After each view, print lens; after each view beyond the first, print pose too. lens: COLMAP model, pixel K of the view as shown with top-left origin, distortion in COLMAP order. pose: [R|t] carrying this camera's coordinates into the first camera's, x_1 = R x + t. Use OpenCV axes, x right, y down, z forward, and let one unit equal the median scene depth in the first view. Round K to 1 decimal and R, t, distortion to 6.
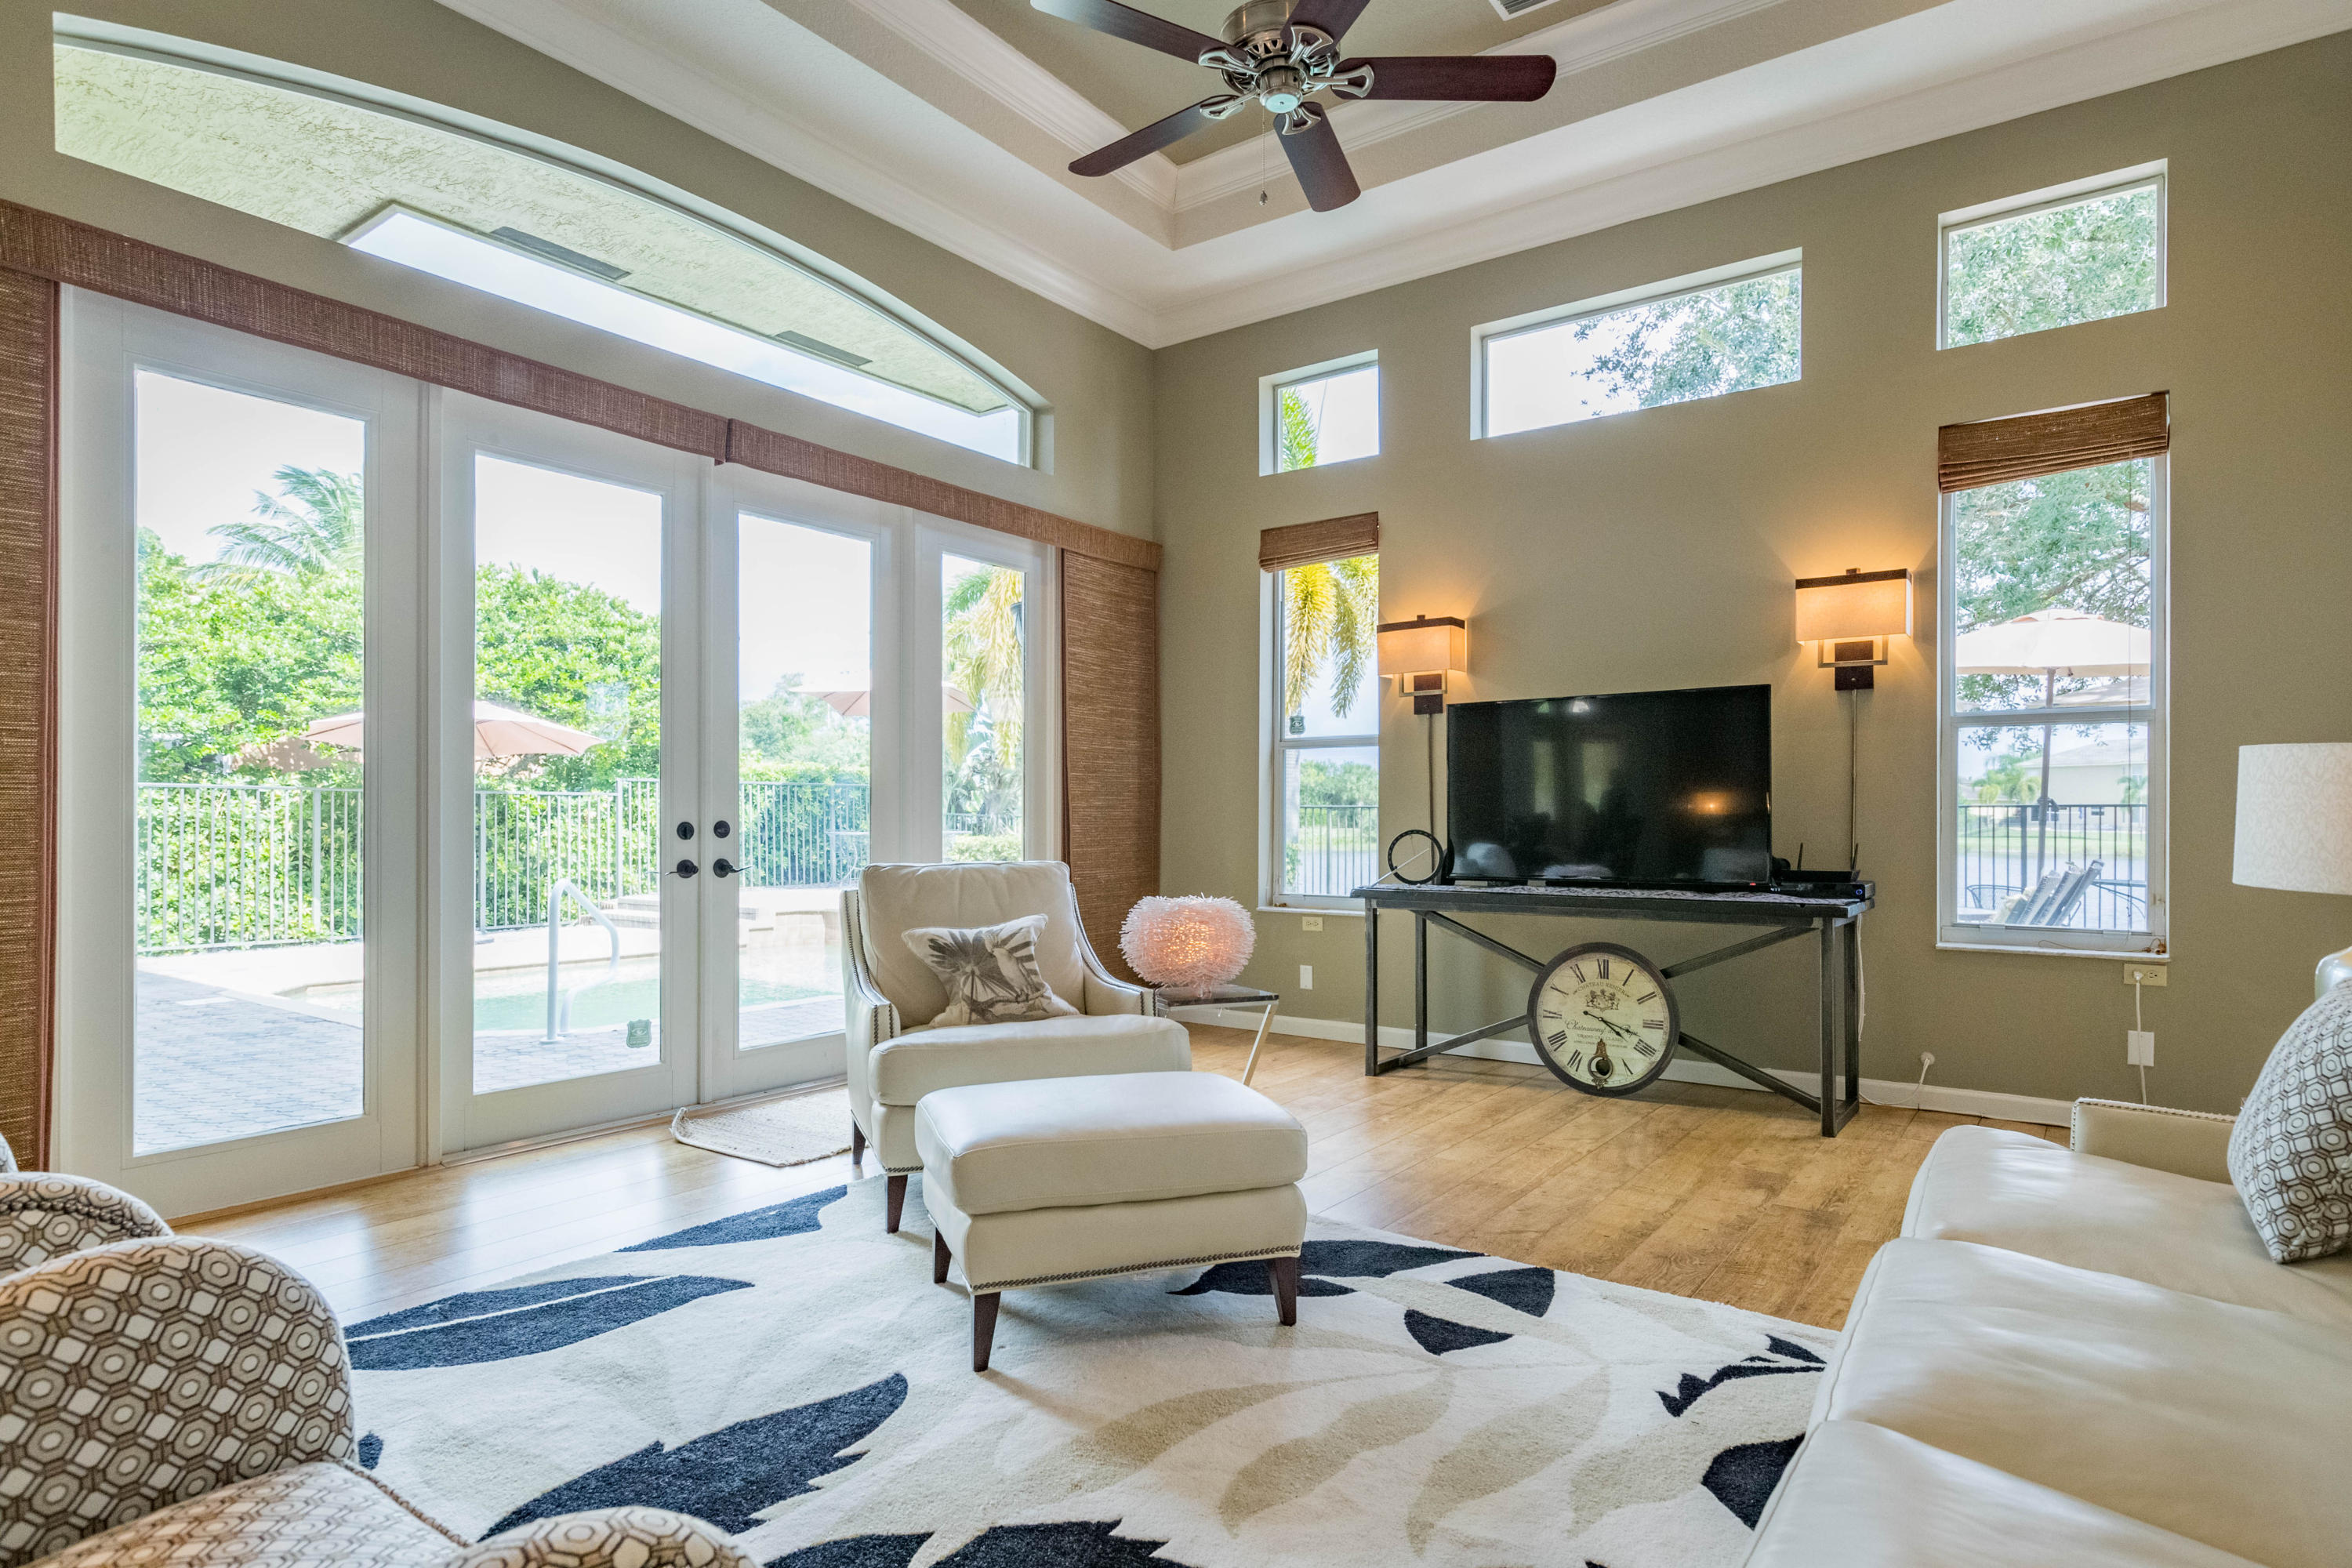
lens RADIAL K [[1246.5, 0, 1191.7], [0, 1246.5, 812.2], [0, 0, 1]] dist [-0.003031, -0.000604]
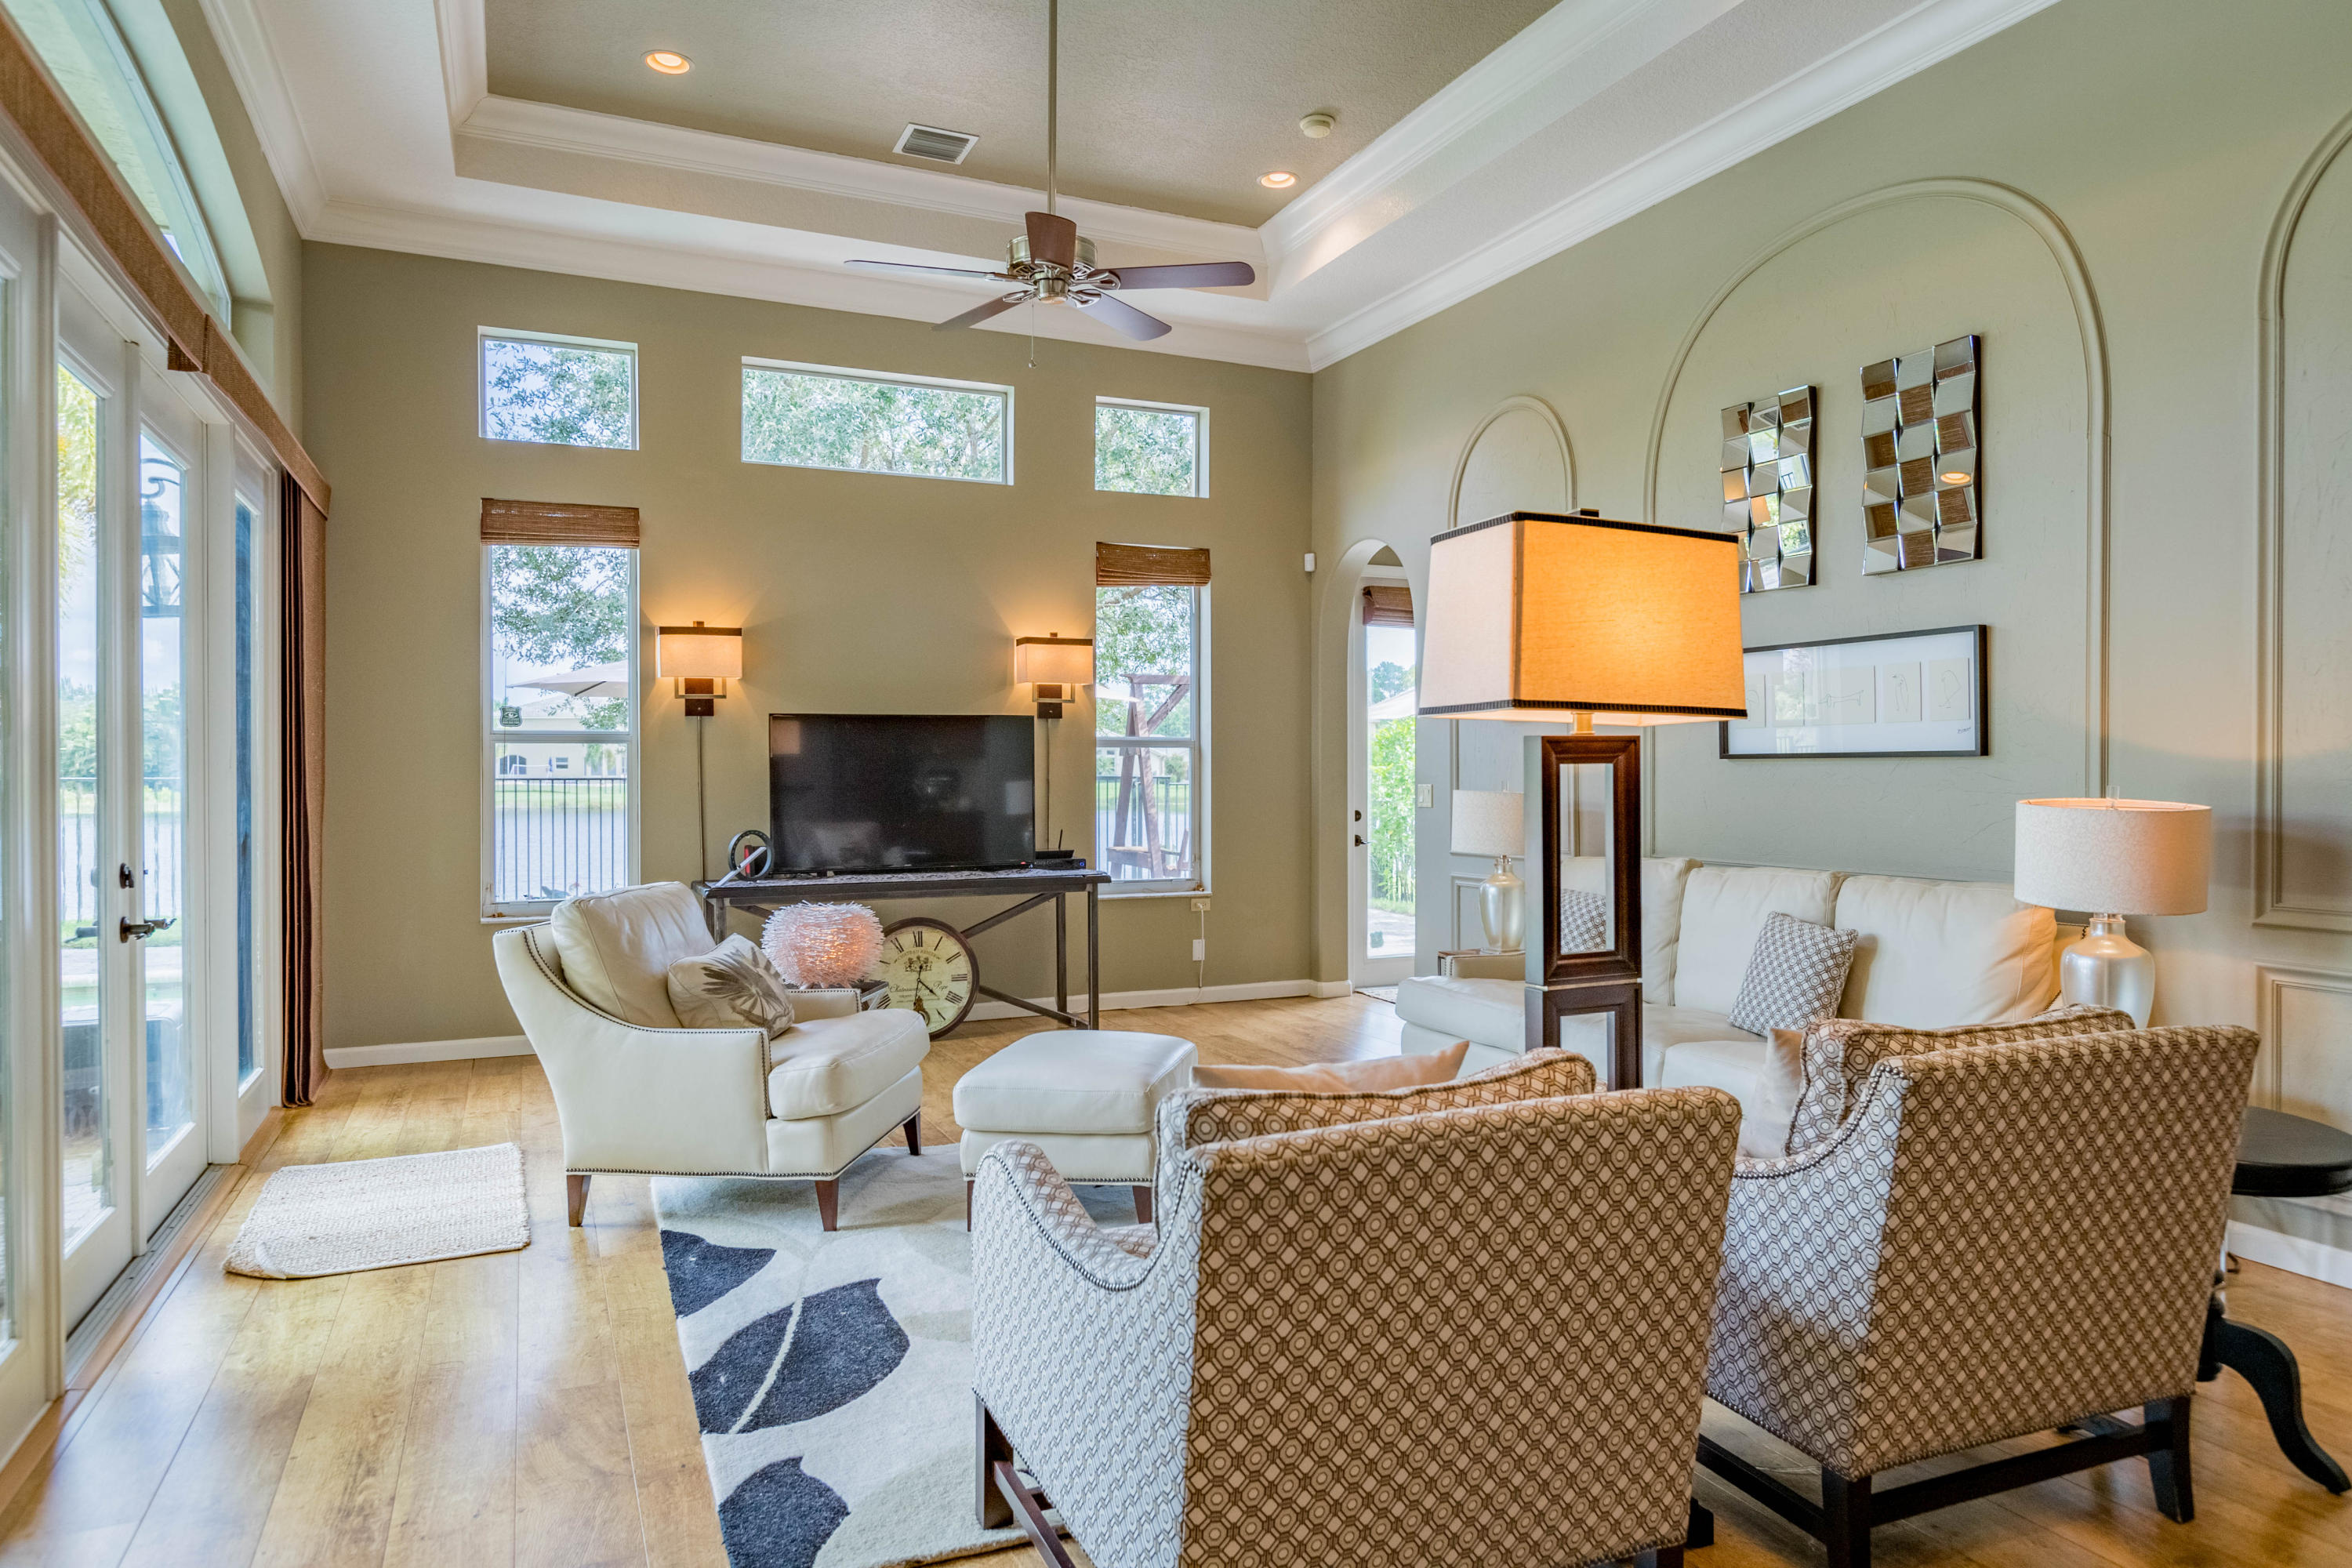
lens RADIAL K [[1436.2, 0, 1146.9], [0, 1436.2, 779.3], [0, 0, 1]] dist [-0.001739, -0.001895]
pose [[0.507838, -0.006206, 0.861430, -0.795477], [-0.000043, 0.999974, 0.007230, -0.043030], [-0.861453, -0.003708, 0.507824, 0.090664]]
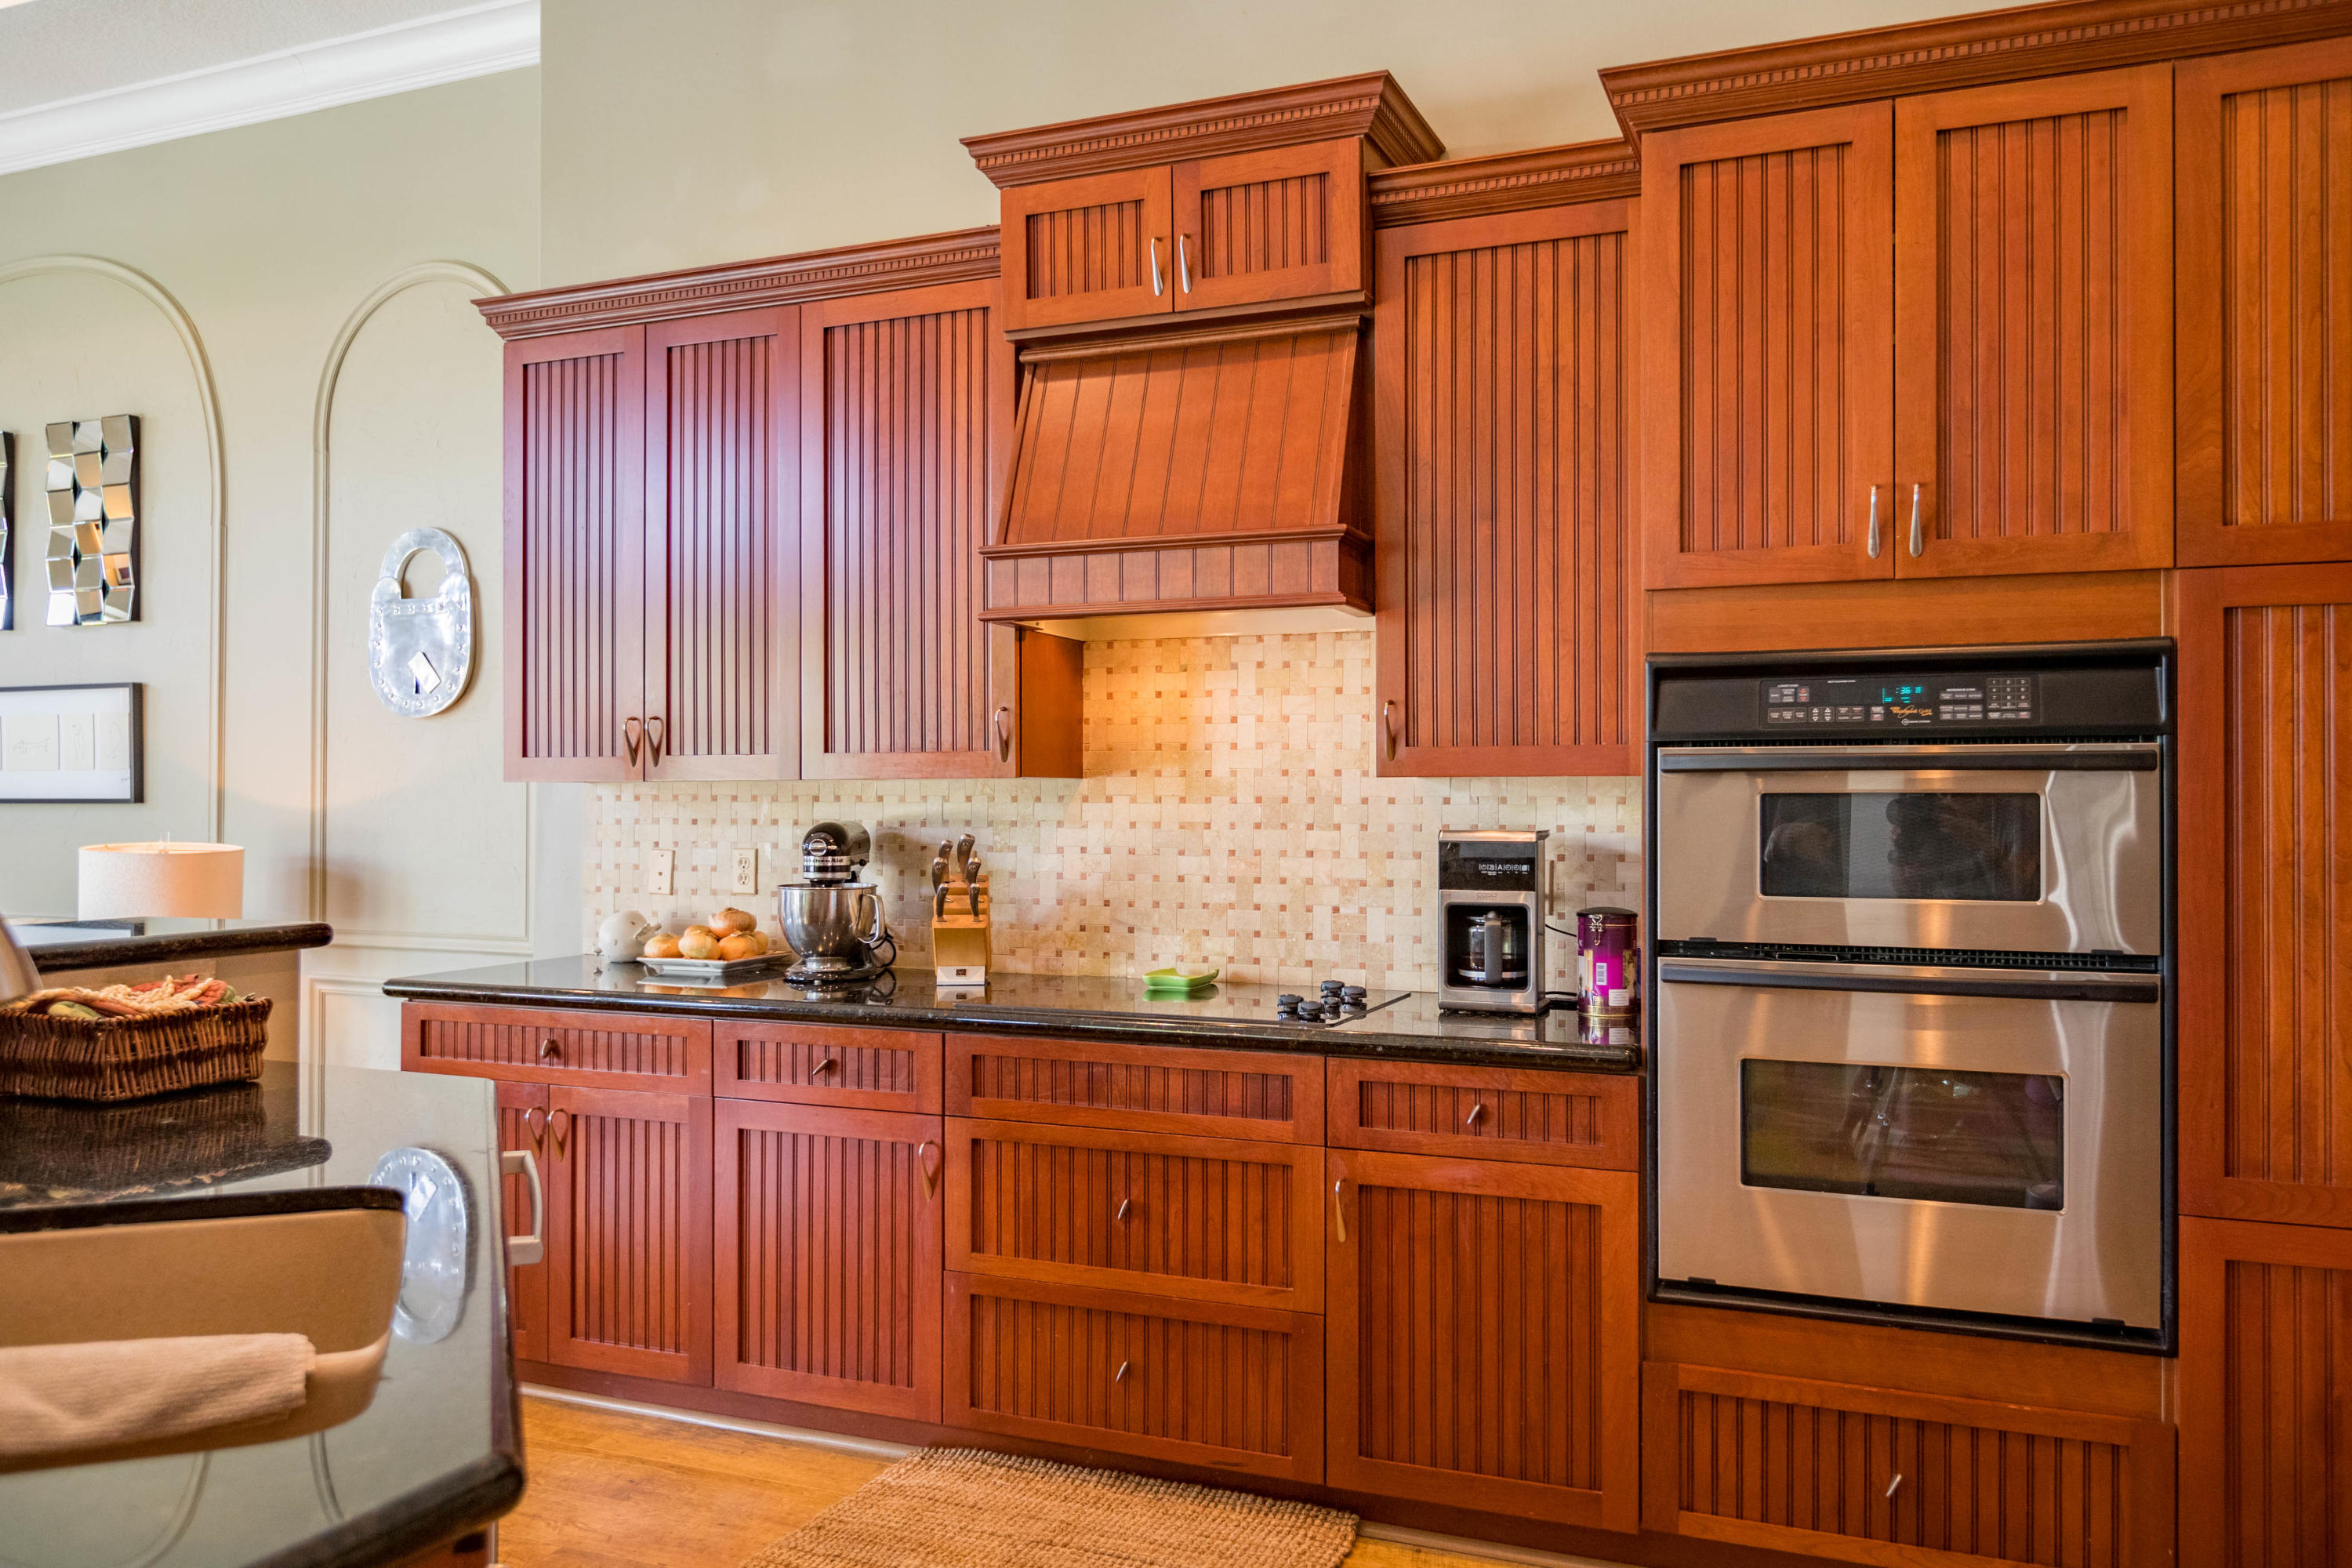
lens RADIAL K [[1751.0, 0, 1132.3], [0, 1751.0, 784.3], [0, 0, 1]] dist [-0.000883, -0.000791]
pose [[-0.218044, 0.009408, 0.975894, -1.073359], [0.000212, 0.999954, -0.009592, -0.053401], [-0.975939, -0.001884, -0.218036, -0.323352]]
